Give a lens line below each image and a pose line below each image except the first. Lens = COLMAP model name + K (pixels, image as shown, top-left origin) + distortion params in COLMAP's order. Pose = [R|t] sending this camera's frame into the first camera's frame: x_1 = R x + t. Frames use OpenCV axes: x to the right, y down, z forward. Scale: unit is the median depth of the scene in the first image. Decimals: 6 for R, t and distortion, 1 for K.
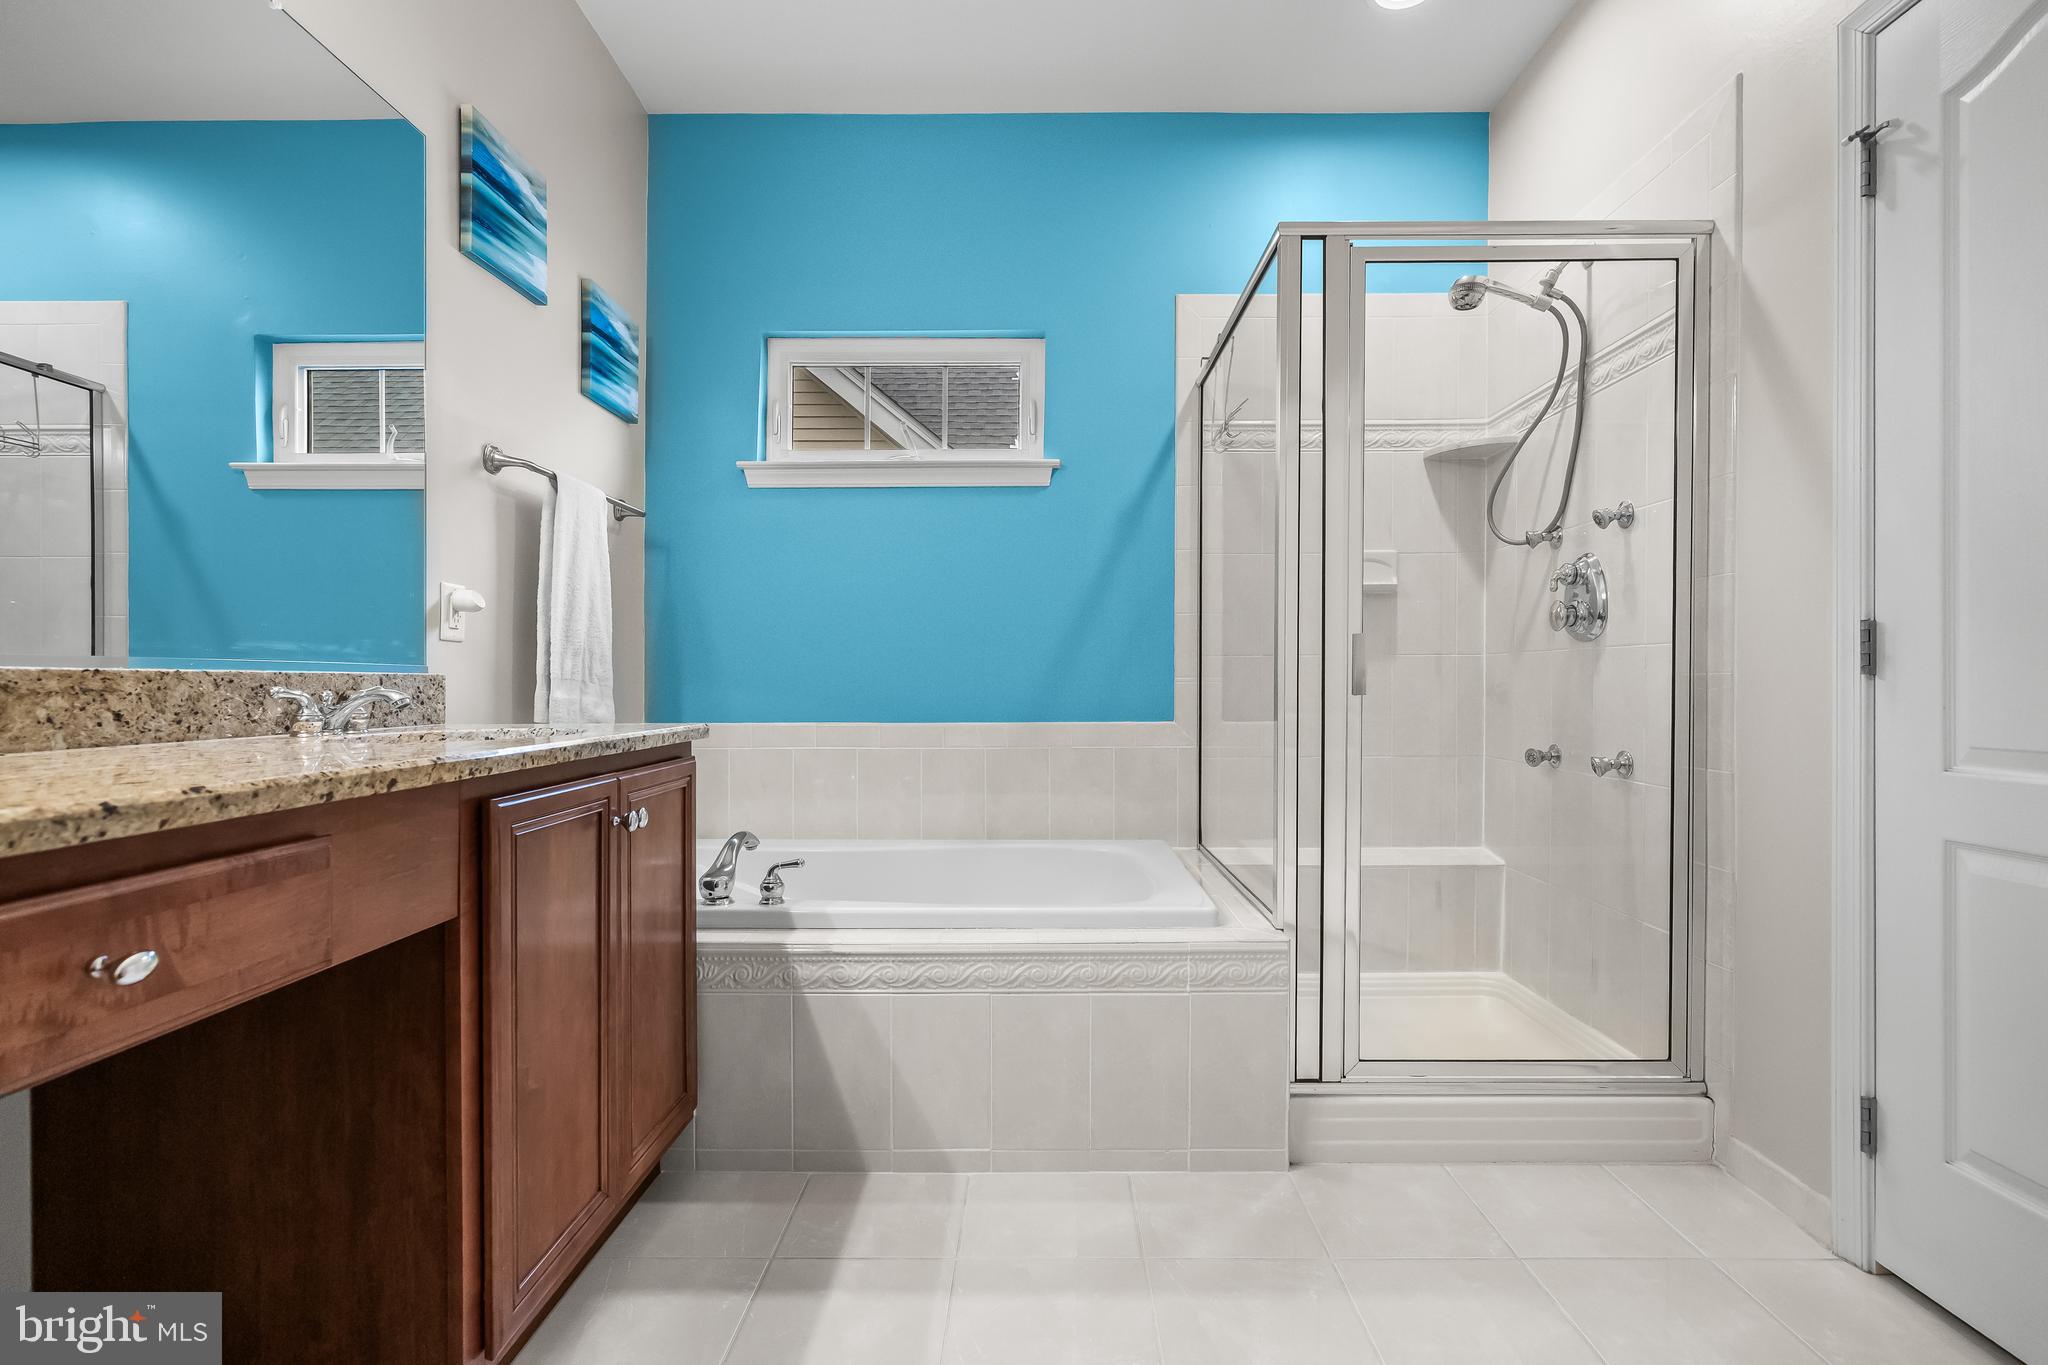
lens RADIAL K [[985.7, 0, 1029.7], [0, 985.7, 696.3], [0, 0, 1]] dist [0.021863, 0.000196]
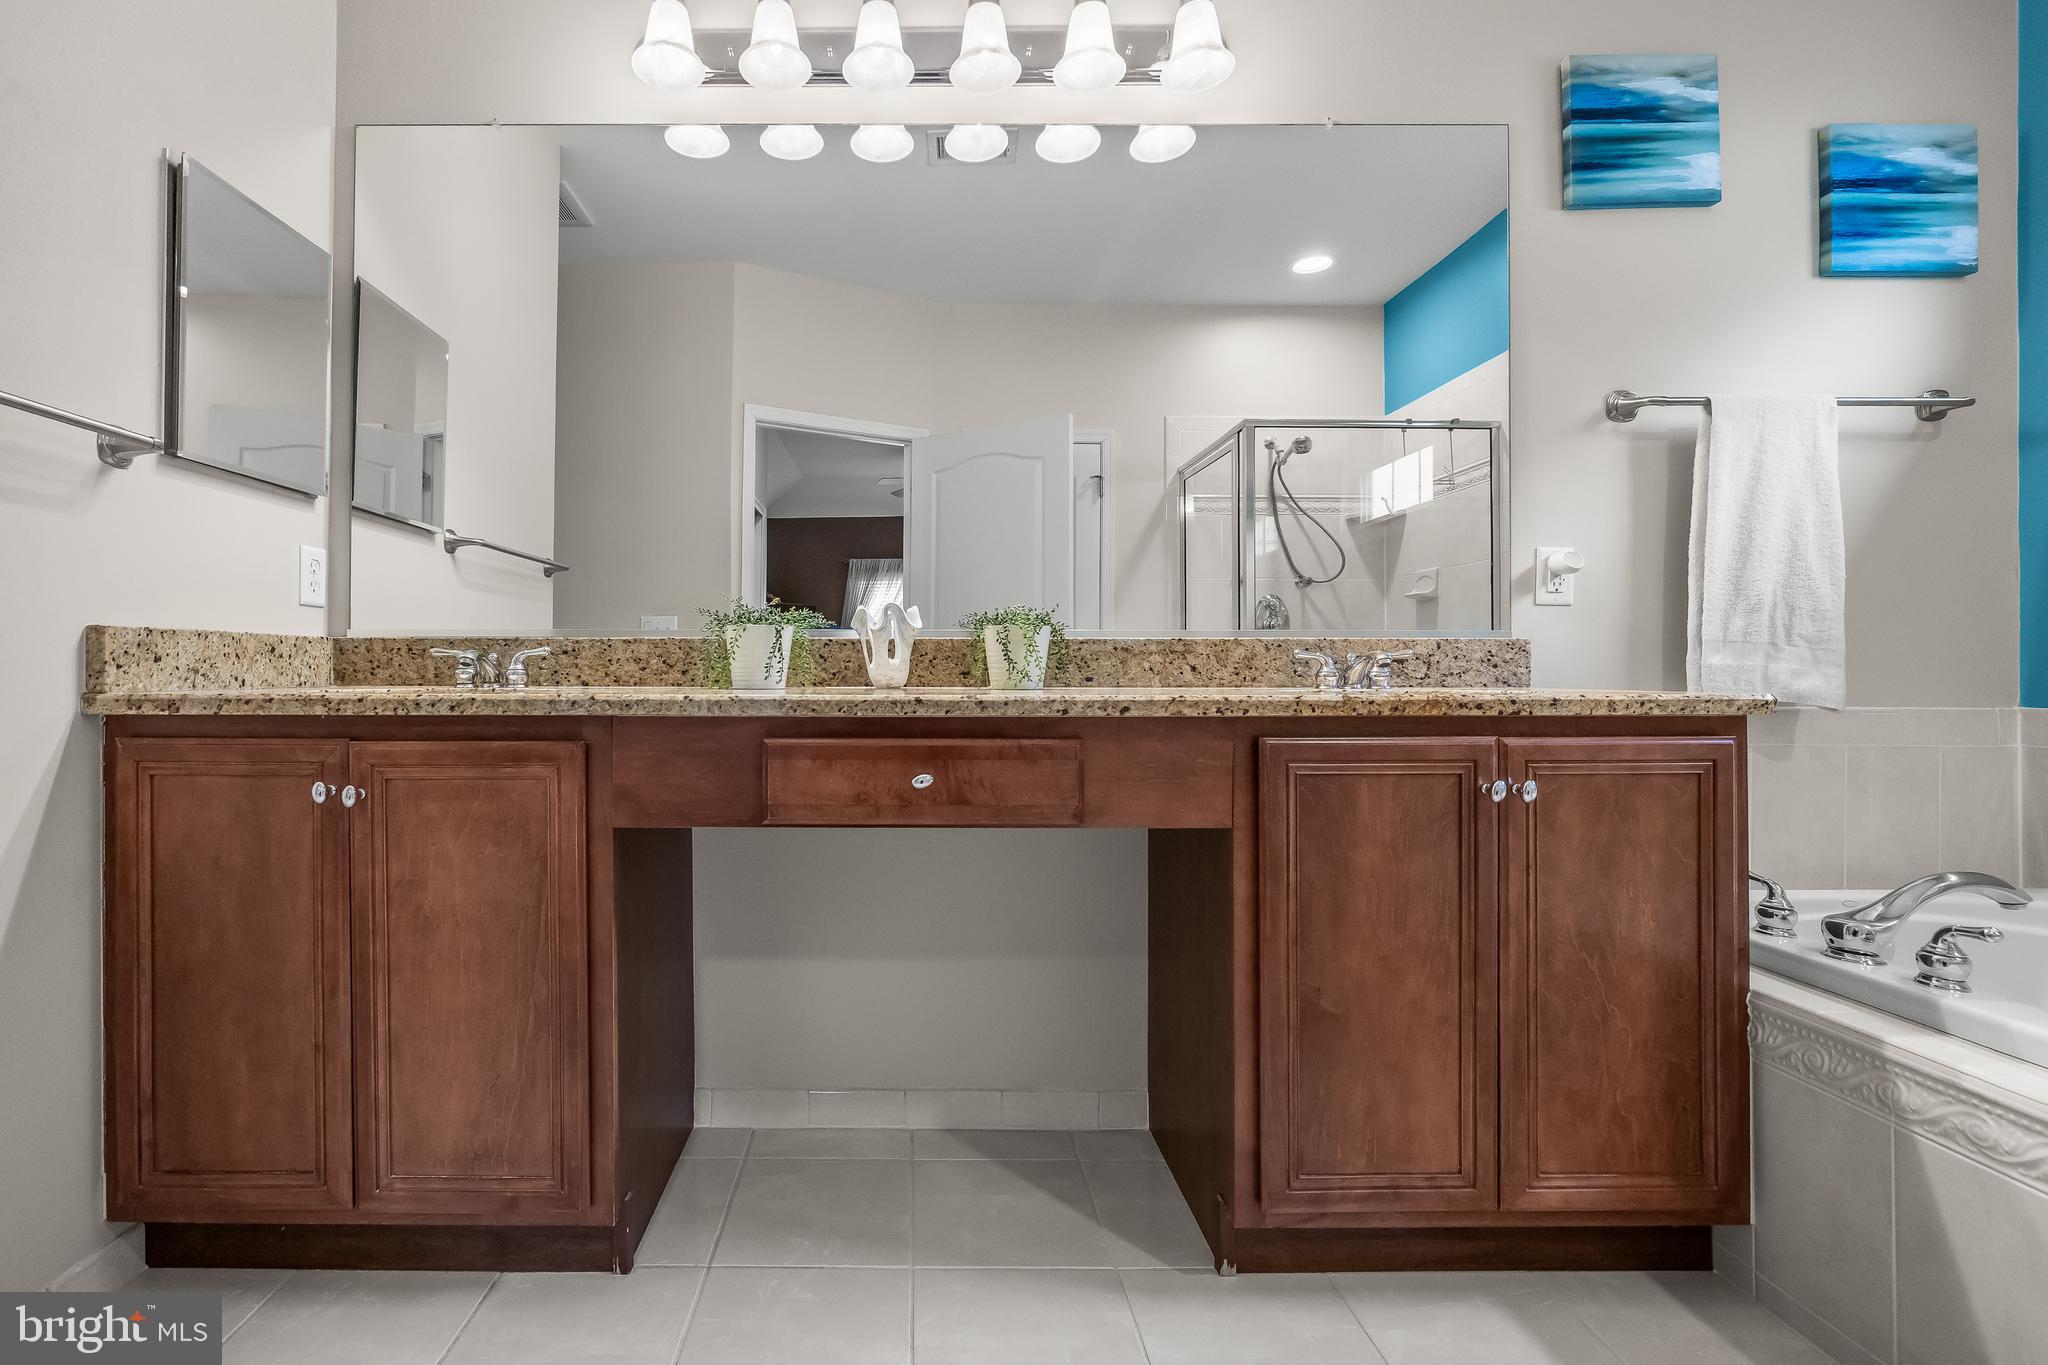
lens RADIAL K [[1044.7, 0, 1023.4], [0, 1044.7, 677.1], [0, 0, 1]] dist [0.001226, -0.000588]
pose [[0.005951, 0.001531, -0.999981, 0.463447], [-0.014619, 0.999892, 0.001444, 0.022722], [0.999875, 0.014610, 0.005973, 0.470406]]
